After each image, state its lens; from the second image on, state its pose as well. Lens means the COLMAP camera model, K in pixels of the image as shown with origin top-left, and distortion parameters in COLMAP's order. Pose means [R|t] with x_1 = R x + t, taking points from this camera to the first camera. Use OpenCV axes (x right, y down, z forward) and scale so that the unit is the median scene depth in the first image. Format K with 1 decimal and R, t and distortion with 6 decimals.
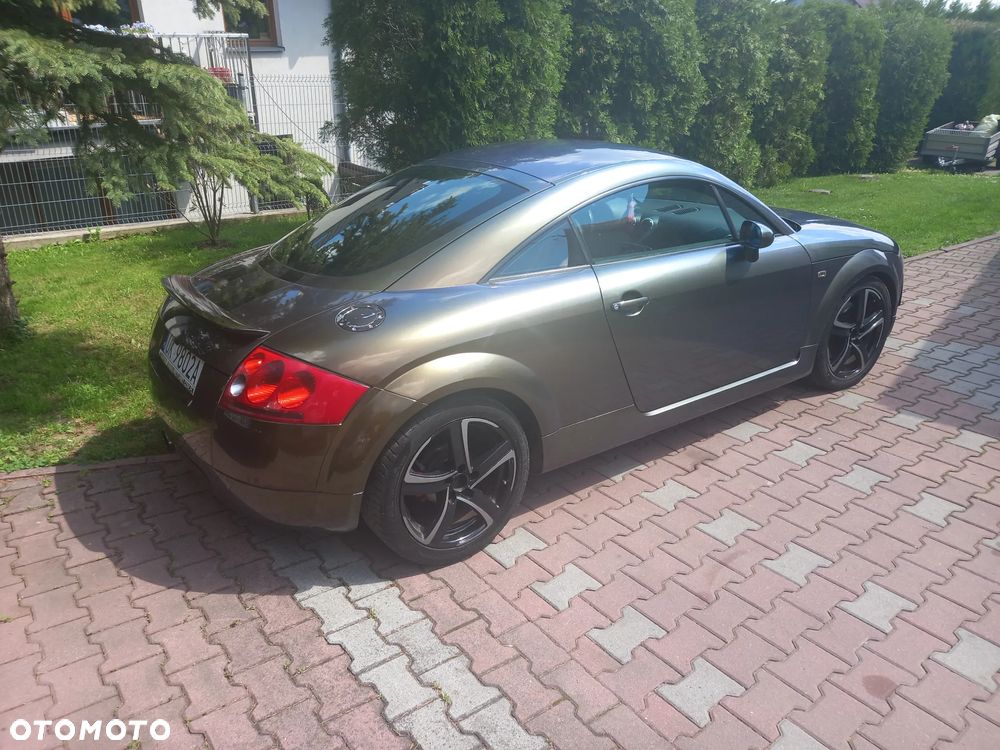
lens RADIAL K [[749.4, 0, 521.0], [0, 749.4, 361.3], [0, 0, 1]] dist [0.061789, -0.055731]
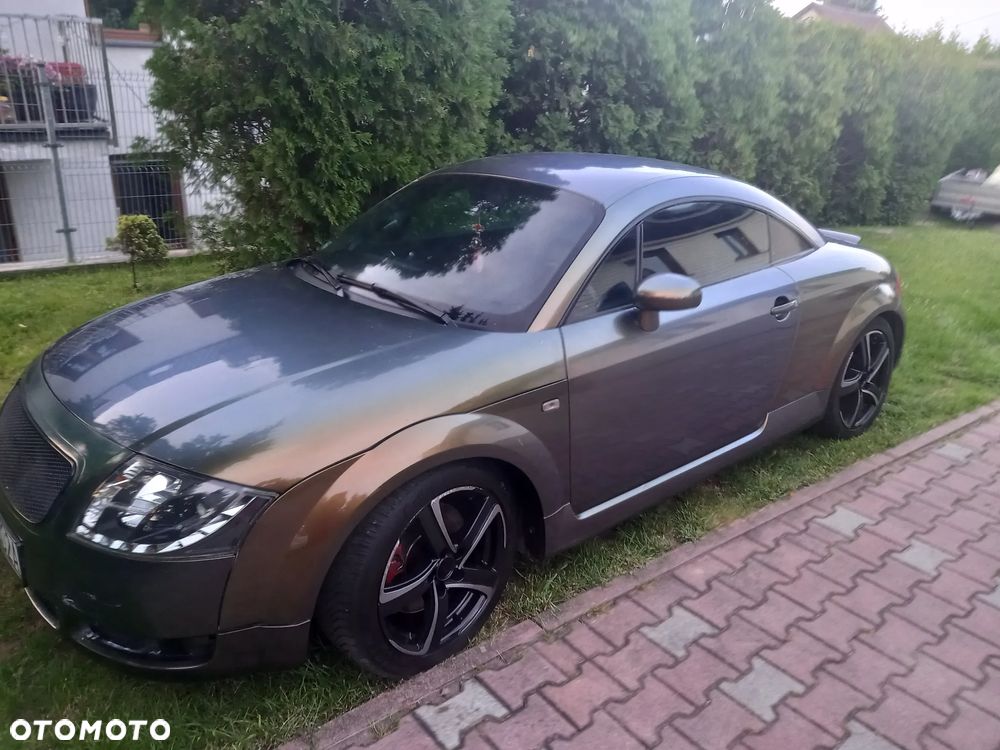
lens RADIAL K [[749.4, 0, 521.0], [0, 749.4, 361.3], [0, 0, 1]] dist [0.061789, -0.055731]
pose [[0.998705, 0.031035, 0.040307, 0.041284], [-0.029799, 0.999078, -0.030891, -0.085420], [-0.041229, 0.029650, 0.998710, 0.254893]]
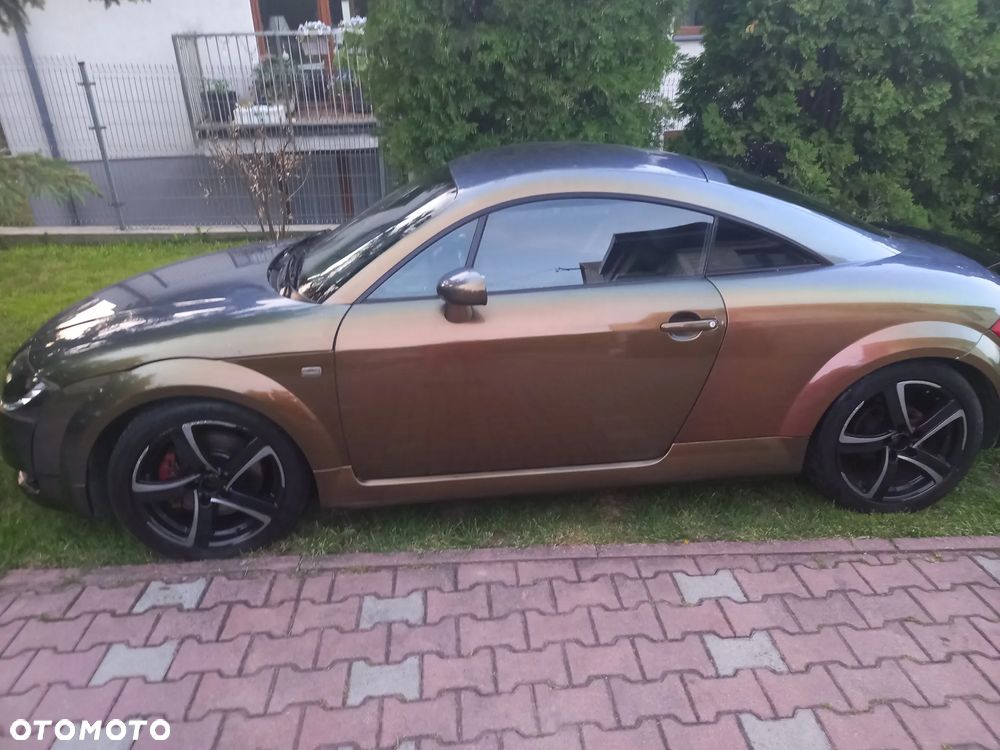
lens RADIAL K [[749.4, 0, 521.0], [0, 749.4, 361.3], [0, 0, 1]] dist [0.061789, -0.055731]
pose [[0.830916, 0.198859, -0.519648, 0.246819], [-0.196188, 0.978678, 0.060816, -0.111892], [0.520662, 0.051416, 0.852213, 0.299851]]
